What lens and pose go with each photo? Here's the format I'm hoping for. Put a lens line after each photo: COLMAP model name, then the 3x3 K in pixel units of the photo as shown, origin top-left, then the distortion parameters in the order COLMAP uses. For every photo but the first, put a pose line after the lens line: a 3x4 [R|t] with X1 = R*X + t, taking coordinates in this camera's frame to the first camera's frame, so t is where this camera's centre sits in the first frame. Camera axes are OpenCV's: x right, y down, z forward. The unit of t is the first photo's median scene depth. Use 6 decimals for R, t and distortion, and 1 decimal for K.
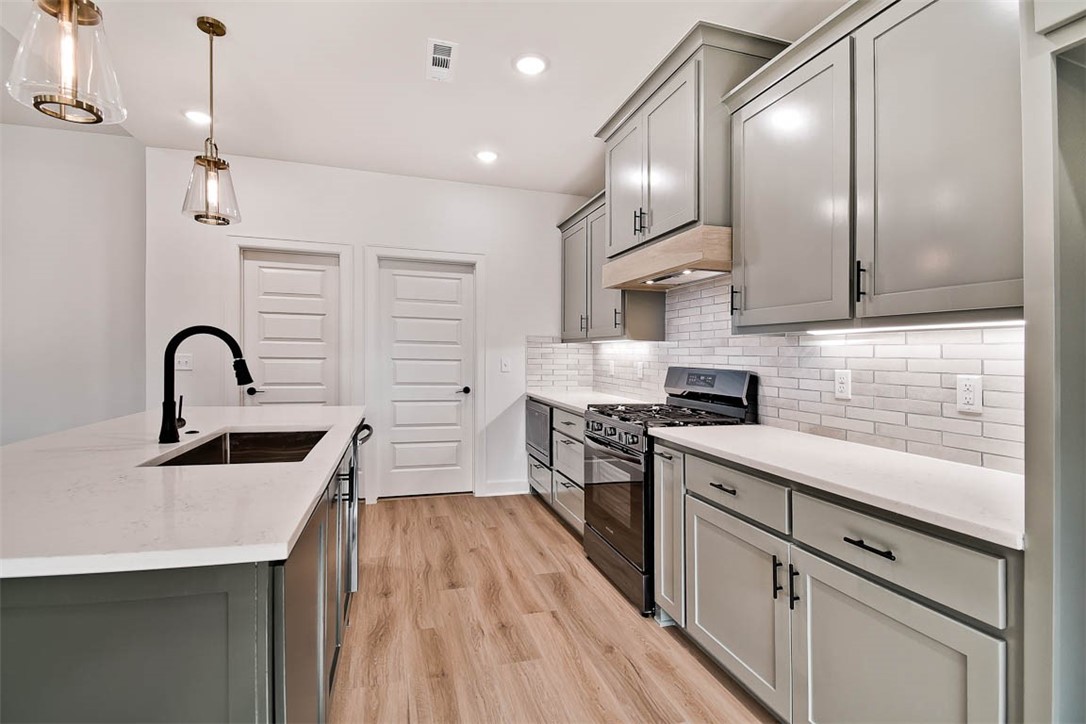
lens RADIAL K [[491.7, 0, 528.0], [0, 491.7, 358.6], [0, 0, 1]] dist [-0.008454, -0.003181]
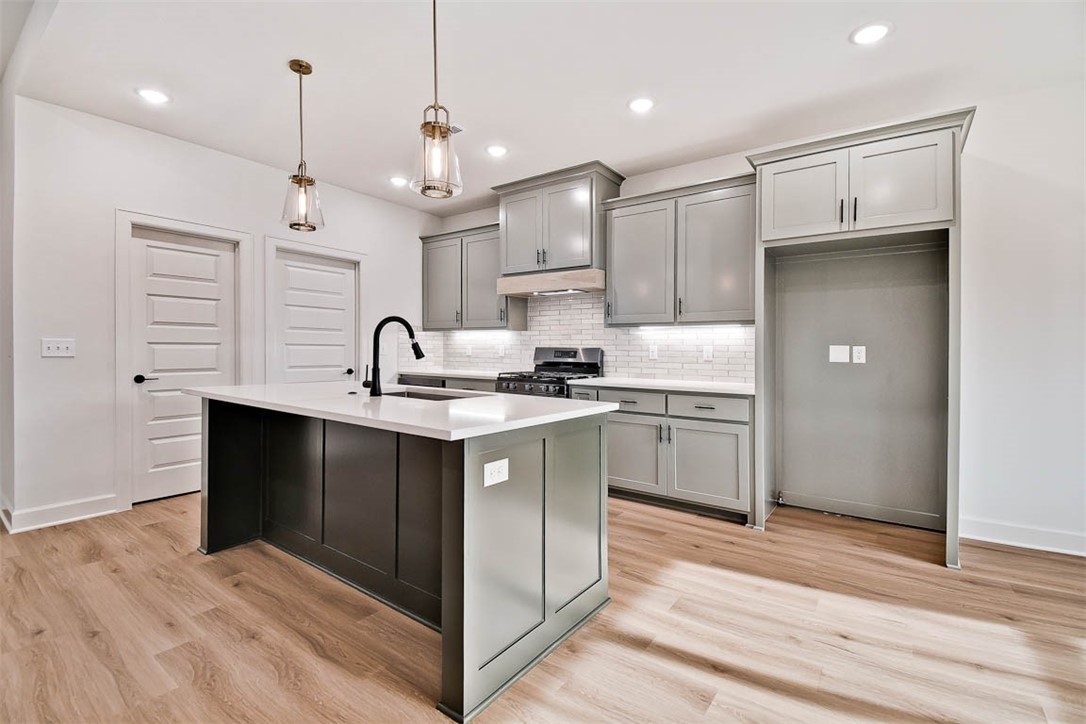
lens RADIAL K [[491.7, 0, 524.4], [0, 491.7, 355.4], [0, 0, 1]] dist [-0.008454, -0.003181]
pose [[0.801457, -0.016366, 0.597829, -0.803058], [0.008443, 0.999835, 0.016053, 0.019918], [-0.597993, -0.007818, 0.801463, -0.272074]]
